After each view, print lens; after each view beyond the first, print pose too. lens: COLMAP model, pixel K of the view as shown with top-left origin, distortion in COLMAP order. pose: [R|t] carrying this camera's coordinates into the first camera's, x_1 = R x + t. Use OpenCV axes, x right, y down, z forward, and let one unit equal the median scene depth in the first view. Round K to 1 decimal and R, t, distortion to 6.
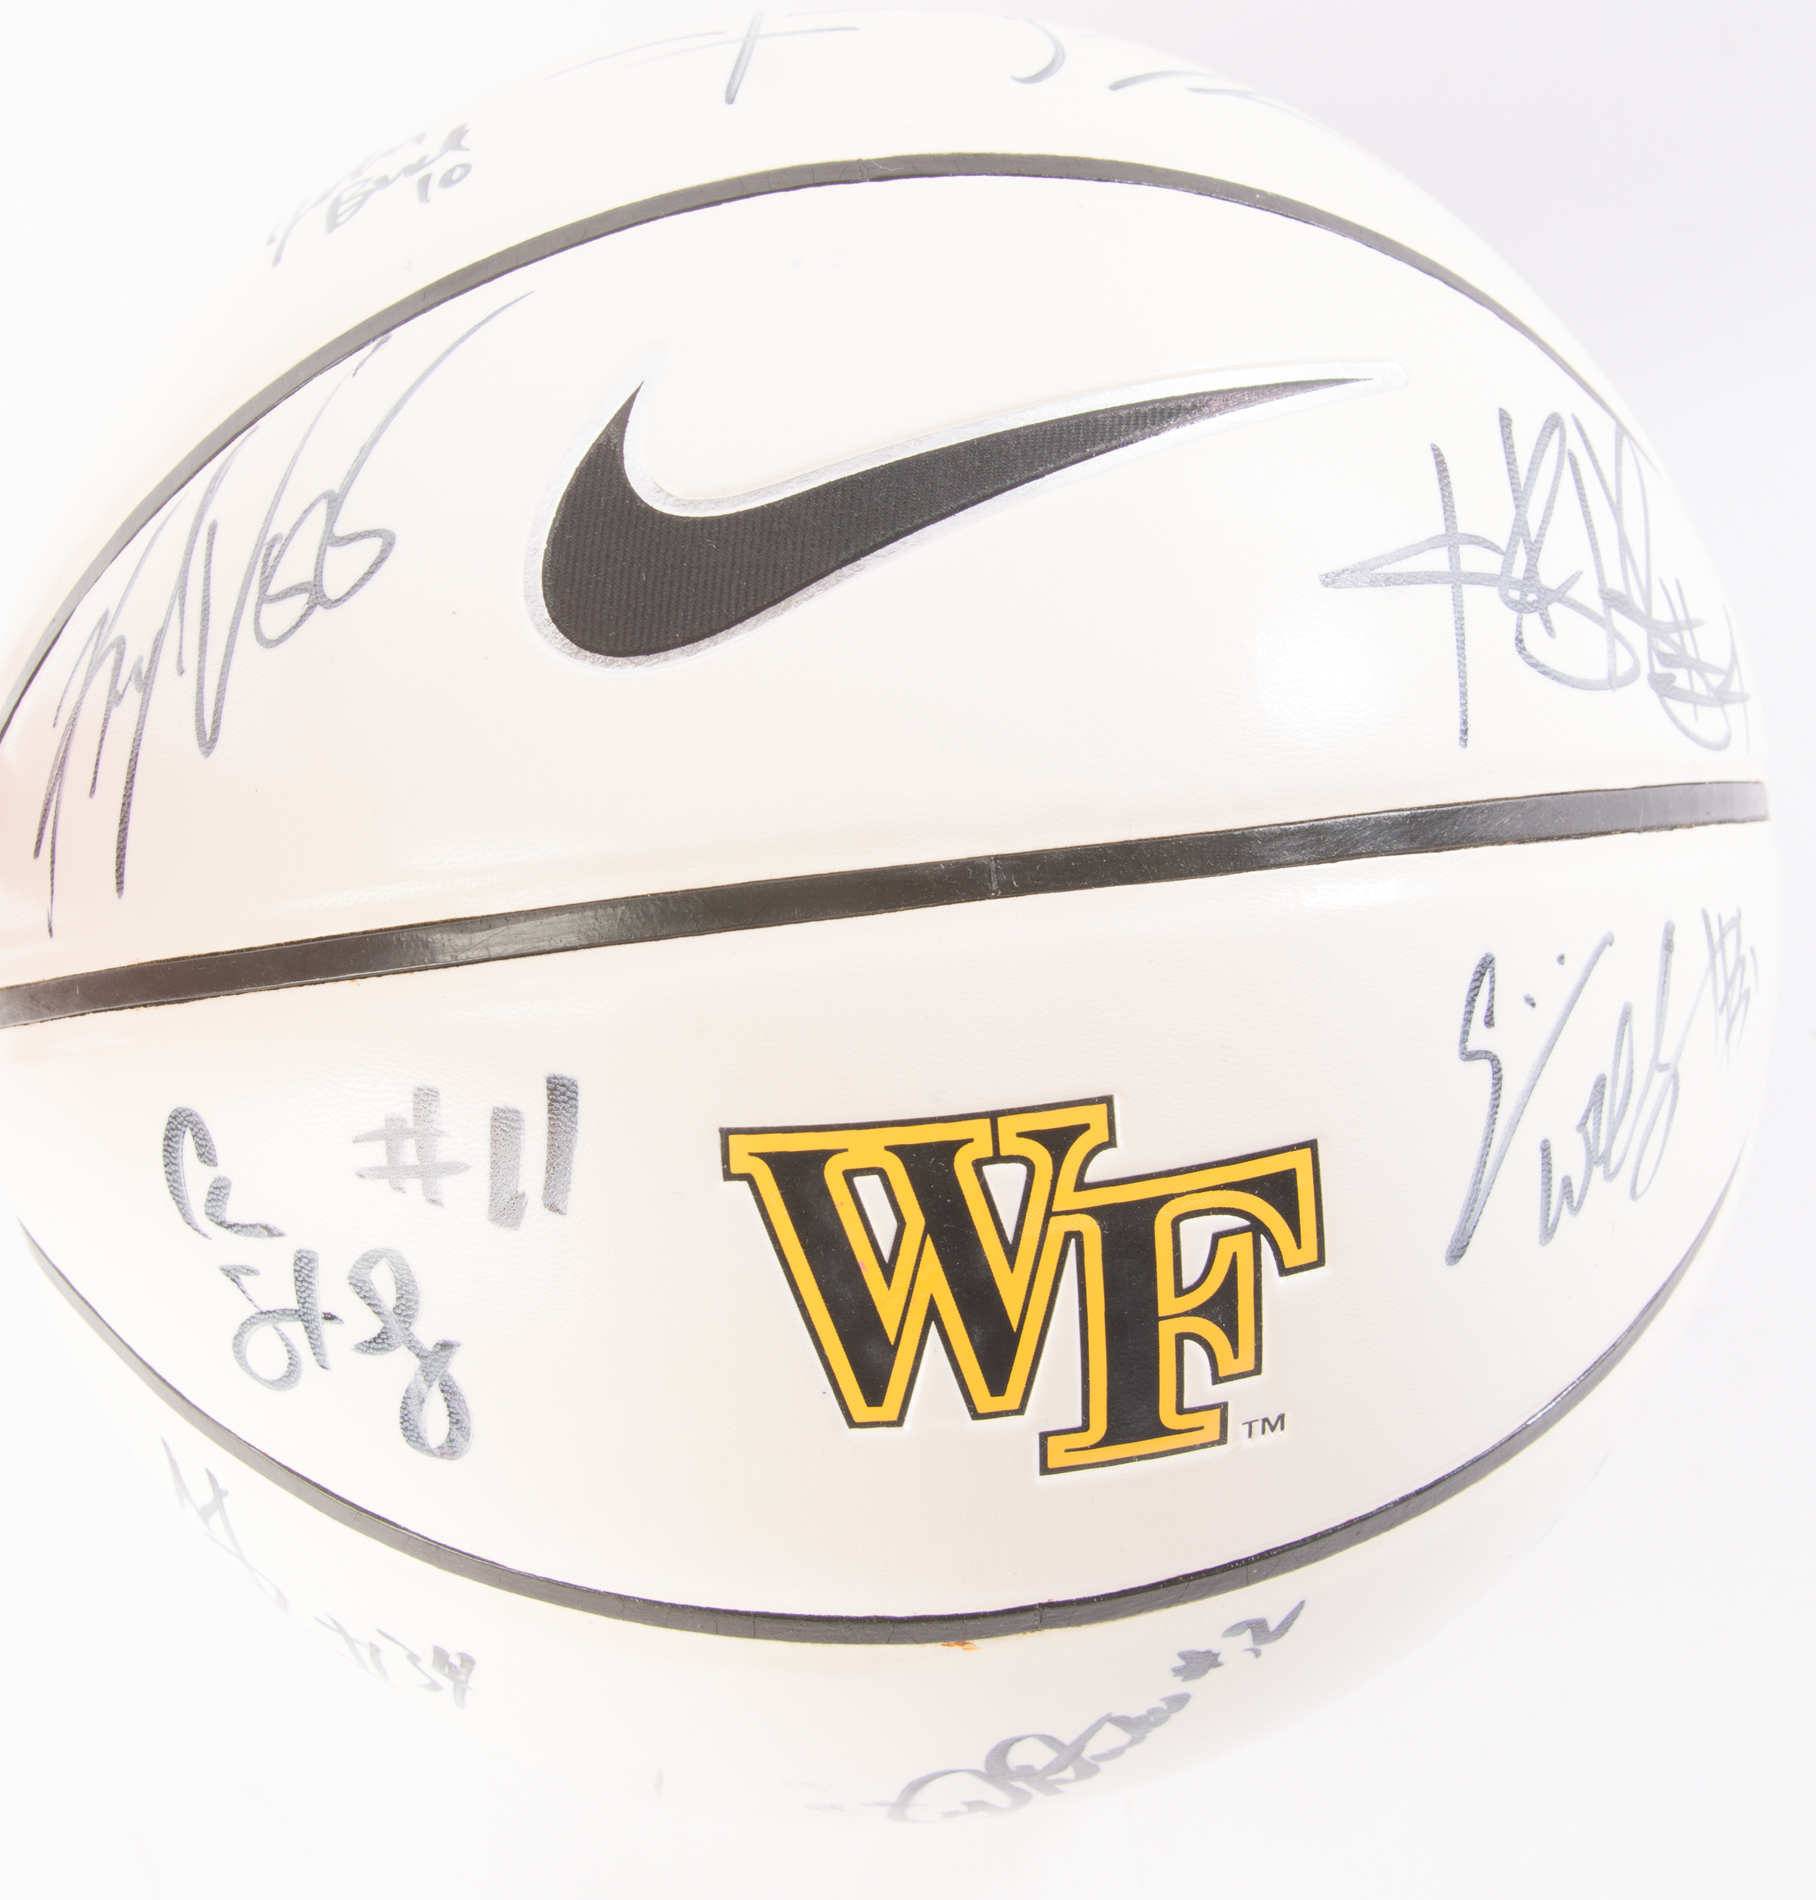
lens RADIAL K [[2805.8, 0, 907.5], [0, 2805.8, 947.4], [0, 0, 1]] dist [0.015644, 0.000000]
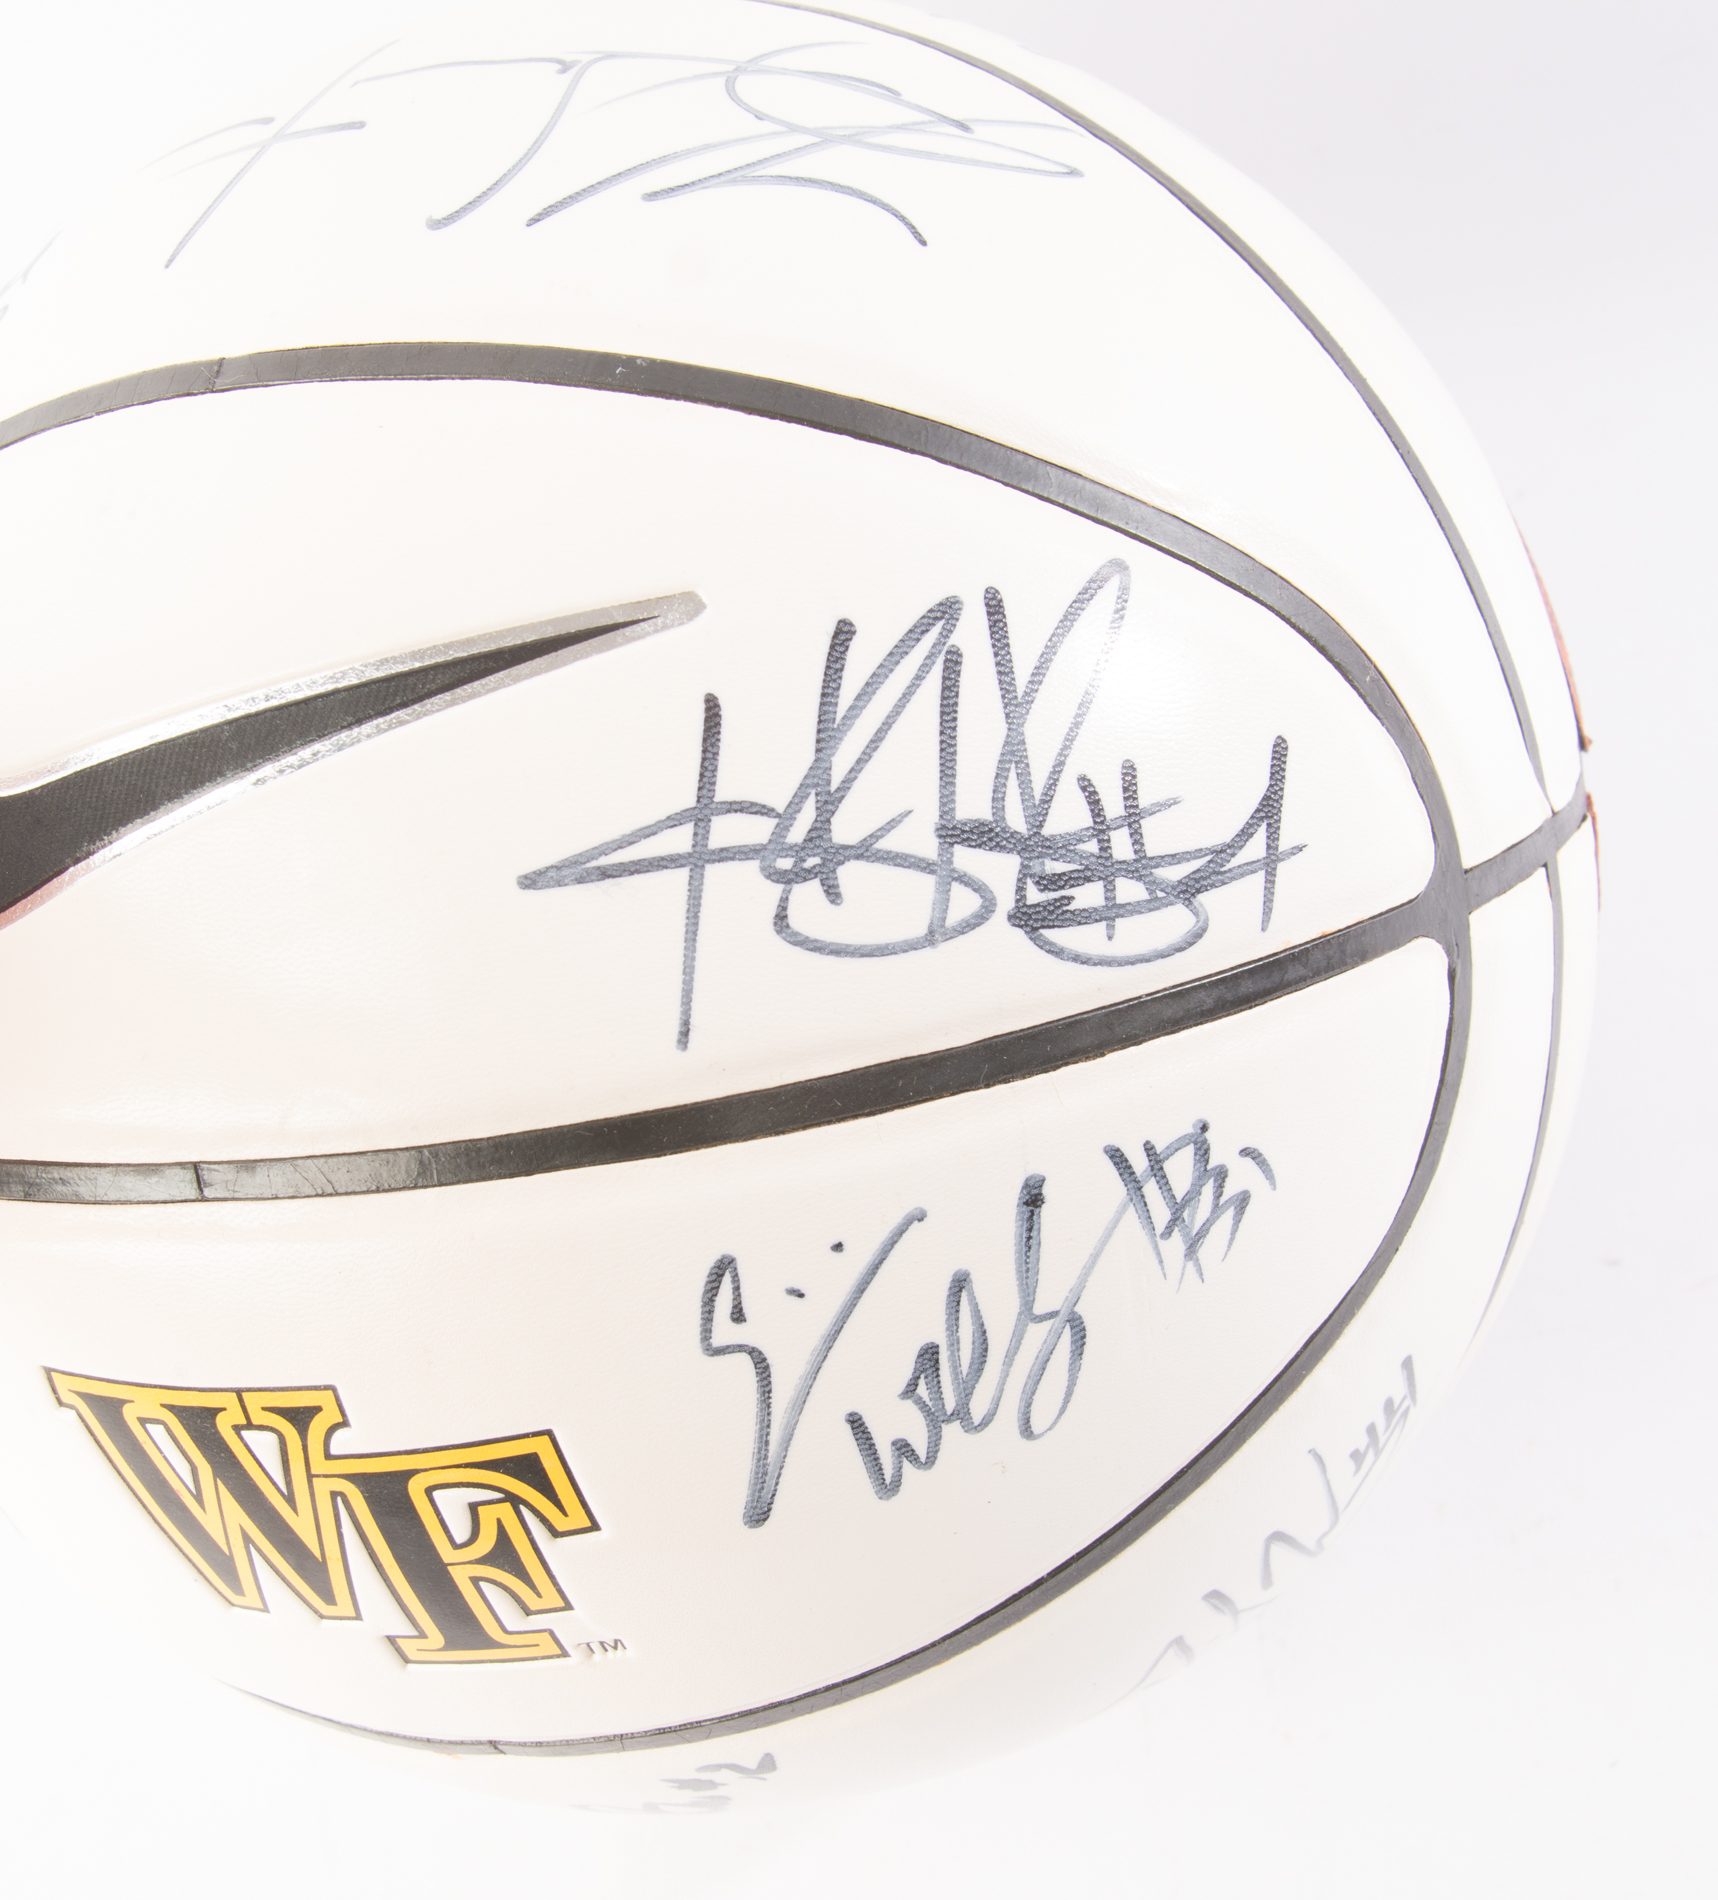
lens RADIAL K [[2789.7, 0, 856.8], [0, 2789.7, 946.2], [0, 0, 1]] dist [-0.004006, 0.000000]
pose [[0.922866, 0.051602, -0.381648, 0.594901], [0.038400, 0.973715, 0.224509, -0.306976], [0.383201, -0.221847, 0.896627, 0.180876]]
